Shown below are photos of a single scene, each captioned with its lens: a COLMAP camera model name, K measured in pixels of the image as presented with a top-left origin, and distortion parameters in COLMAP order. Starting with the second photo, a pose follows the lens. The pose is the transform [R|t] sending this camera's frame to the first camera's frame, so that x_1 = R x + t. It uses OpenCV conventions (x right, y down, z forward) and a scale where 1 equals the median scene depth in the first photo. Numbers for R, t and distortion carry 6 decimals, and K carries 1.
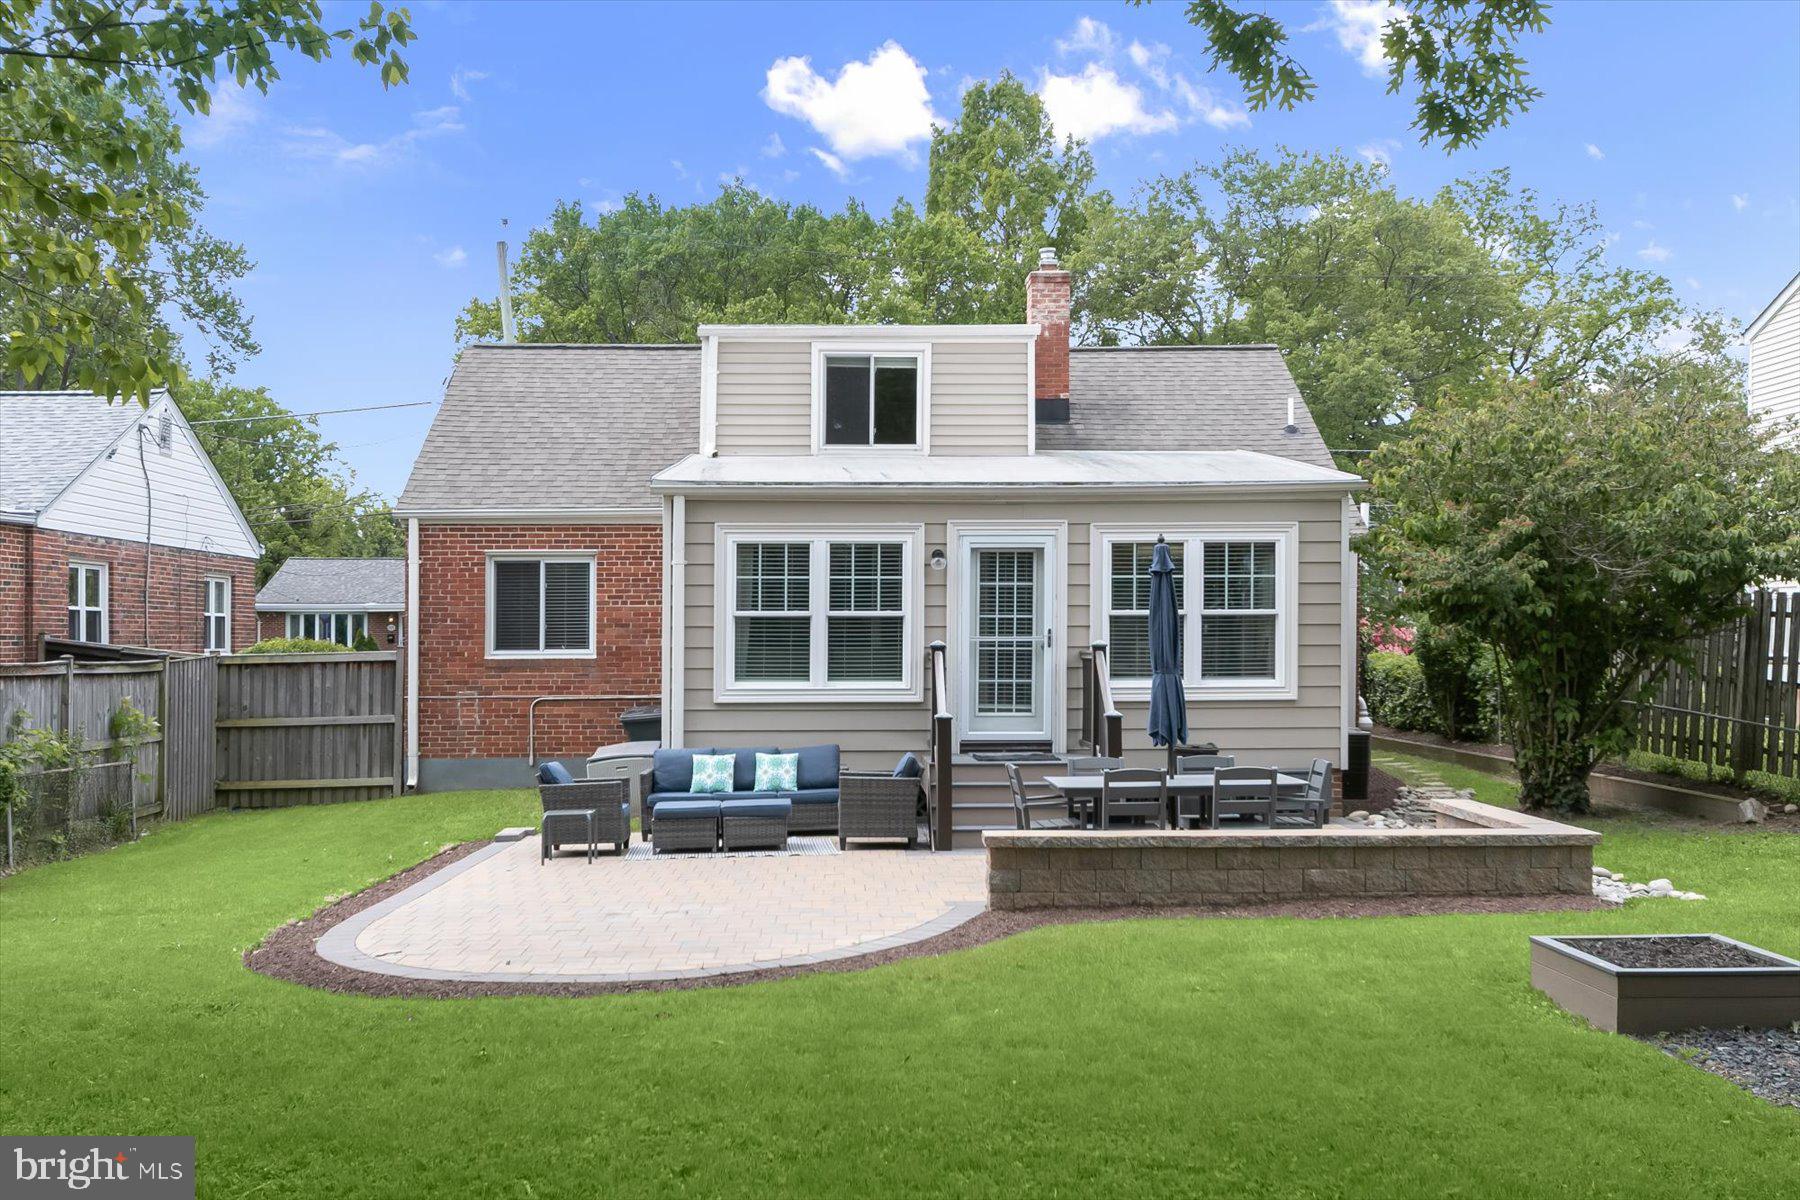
lens RADIAL K [[1801.9, 0, 899.7], [0, 1801.9, 681.4], [0, 0, 1]] dist [0.015496, 0.009827]
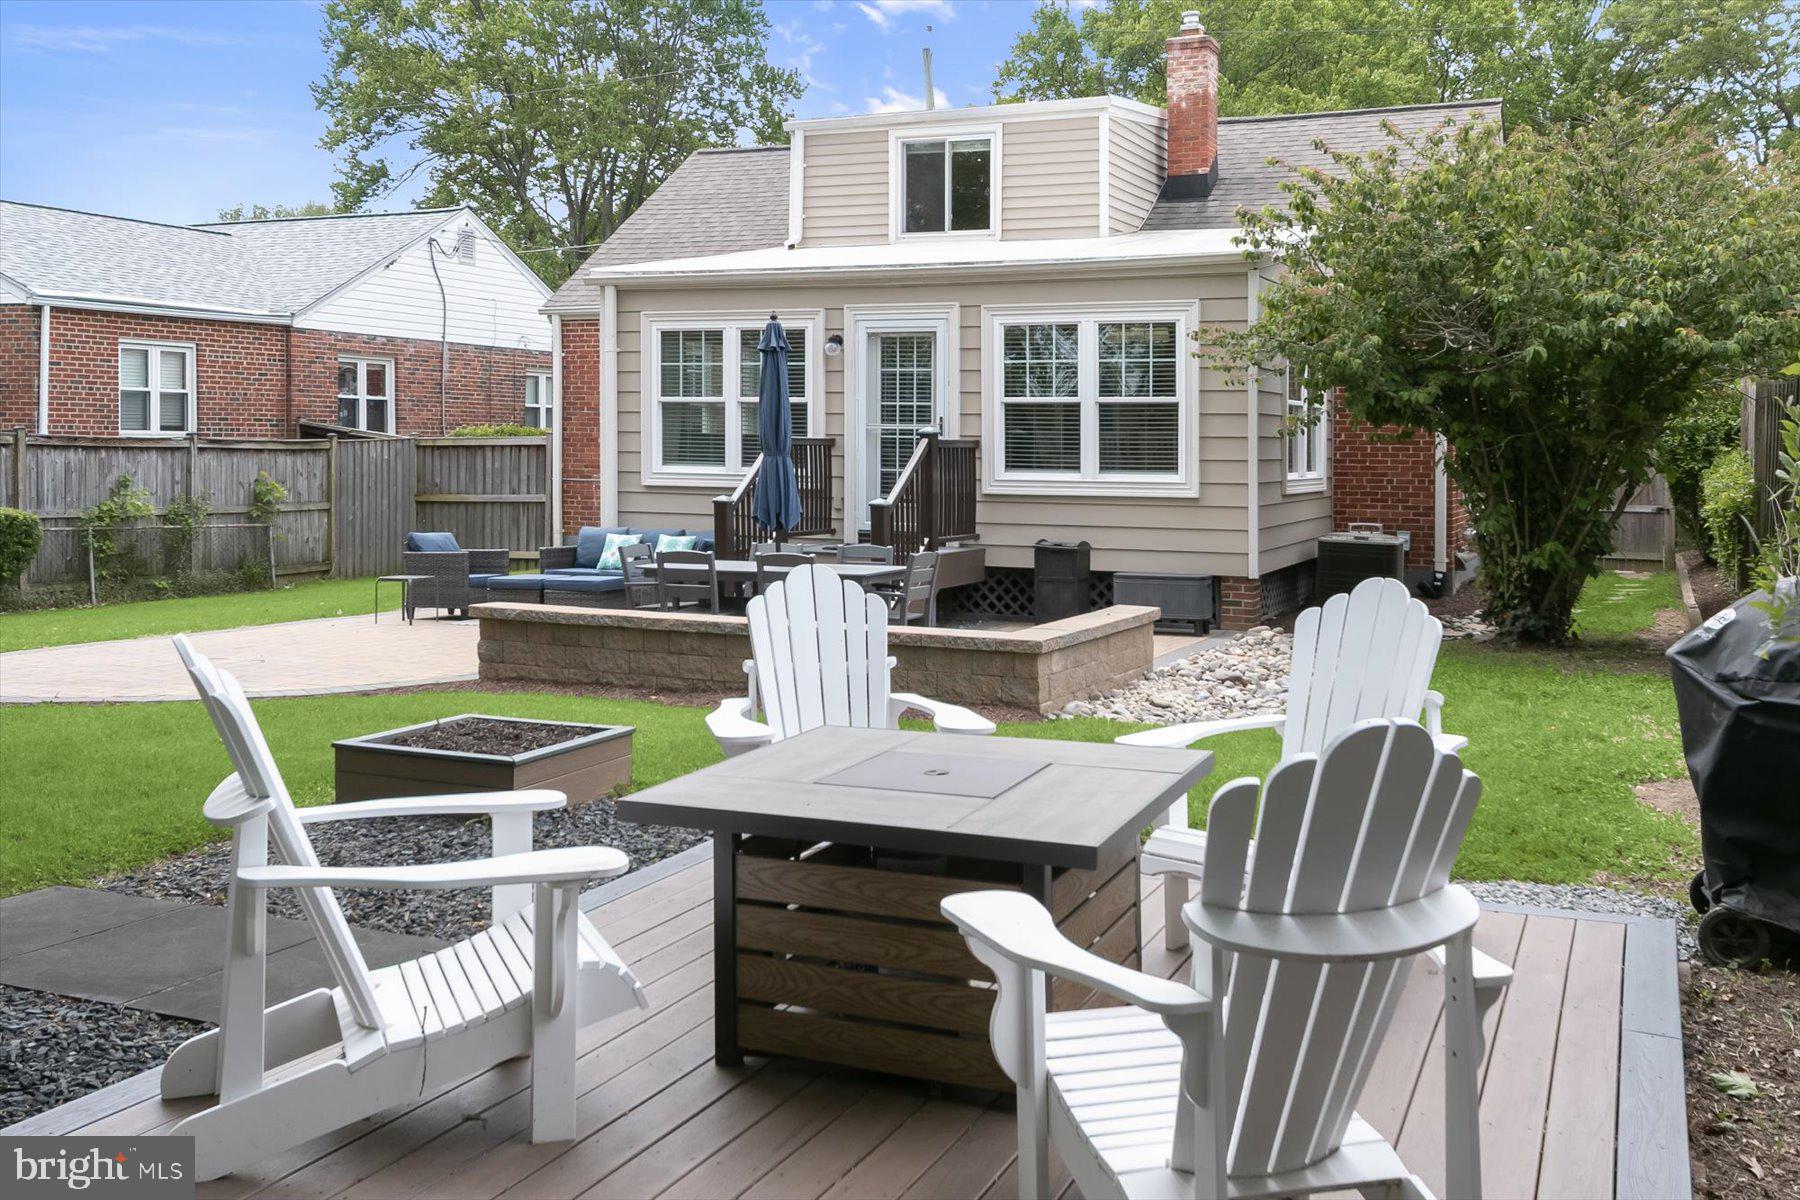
lens RADIAL K [[1822.5, 0, 900.7], [0, 1822.5, 541.6], [0, 0, 1]] dist [0.011055, 0.006279]
pose [[0.898581, 0.037992, -0.437159, 0.488077], [-0.025884, 0.999099, 0.033622, 0.005242], [0.438043, -0.018896, 0.898755, 0.116679]]
